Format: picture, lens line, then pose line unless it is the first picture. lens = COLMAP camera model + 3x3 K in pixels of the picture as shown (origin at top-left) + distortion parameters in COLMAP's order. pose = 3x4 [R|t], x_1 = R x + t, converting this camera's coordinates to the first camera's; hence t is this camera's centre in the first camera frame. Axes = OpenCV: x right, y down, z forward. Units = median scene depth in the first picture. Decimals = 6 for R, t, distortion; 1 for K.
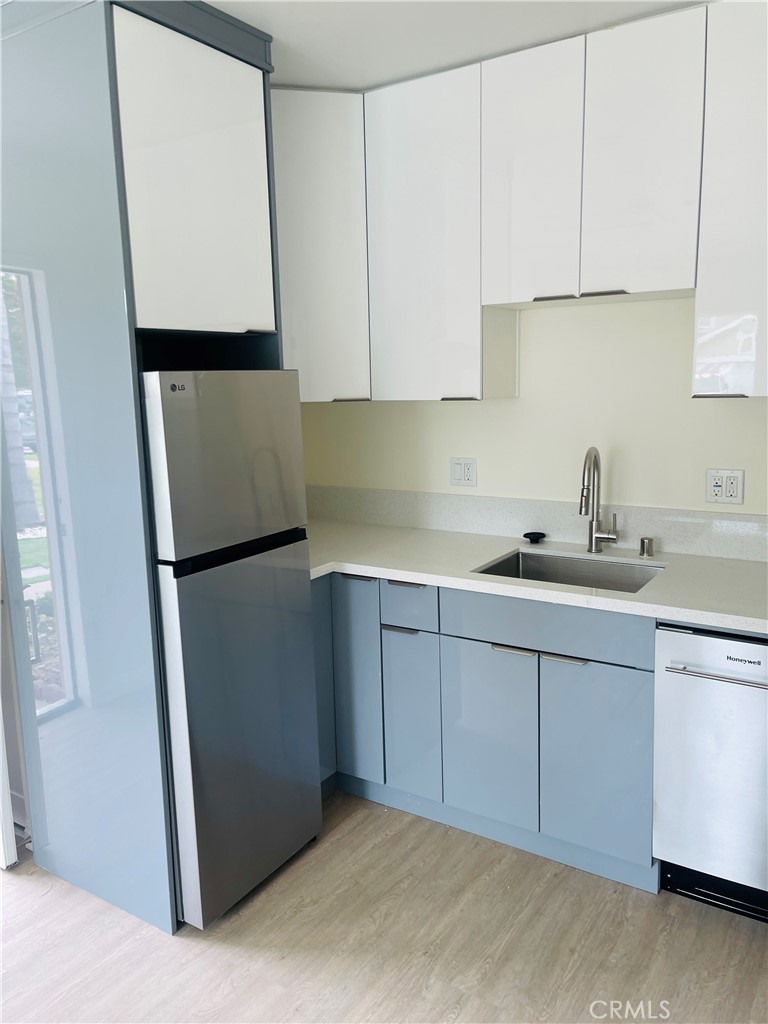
lens RADIAL K [[774.2, 0, 387.9], [0, 774.2, 504.8], [0, 0, 1]] dist [0.057403, -0.065840]
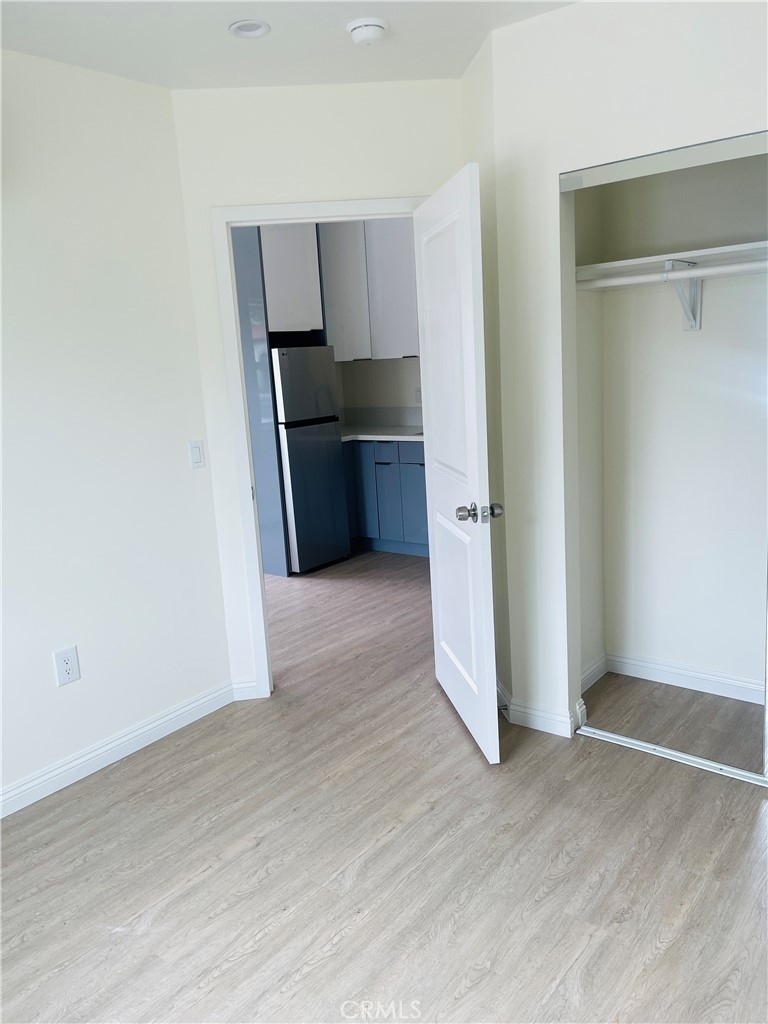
lens RADIAL K [[774.2, 0, 382.1], [0, 774.2, 508.5], [0, 0, 1]] dist [0.057403, -0.065840]
pose [[0.994108, -0.016592, -0.107119, 0.279950], [0.019894, 0.999357, 0.029837, 0.254969], [0.106555, -0.031793, 0.993798, -1.354007]]
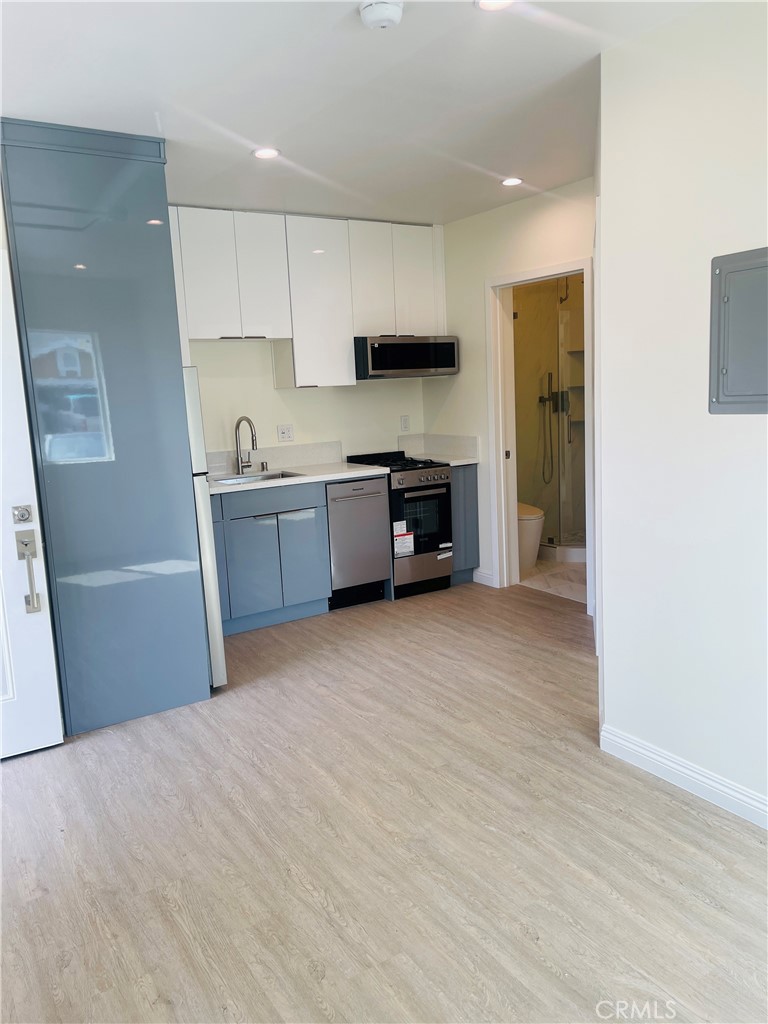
lens RADIAL K [[774.2, 0, 382.0], [0, 774.2, 509.8], [0, 0, 1]] dist [0.057403, -0.065840]
pose [[0.414192, -0.136701, 0.899865, -1.531210], [0.185297, 0.980617, 0.063679, 0.106062], [-0.891128, 0.140367, 0.431494, -0.111981]]
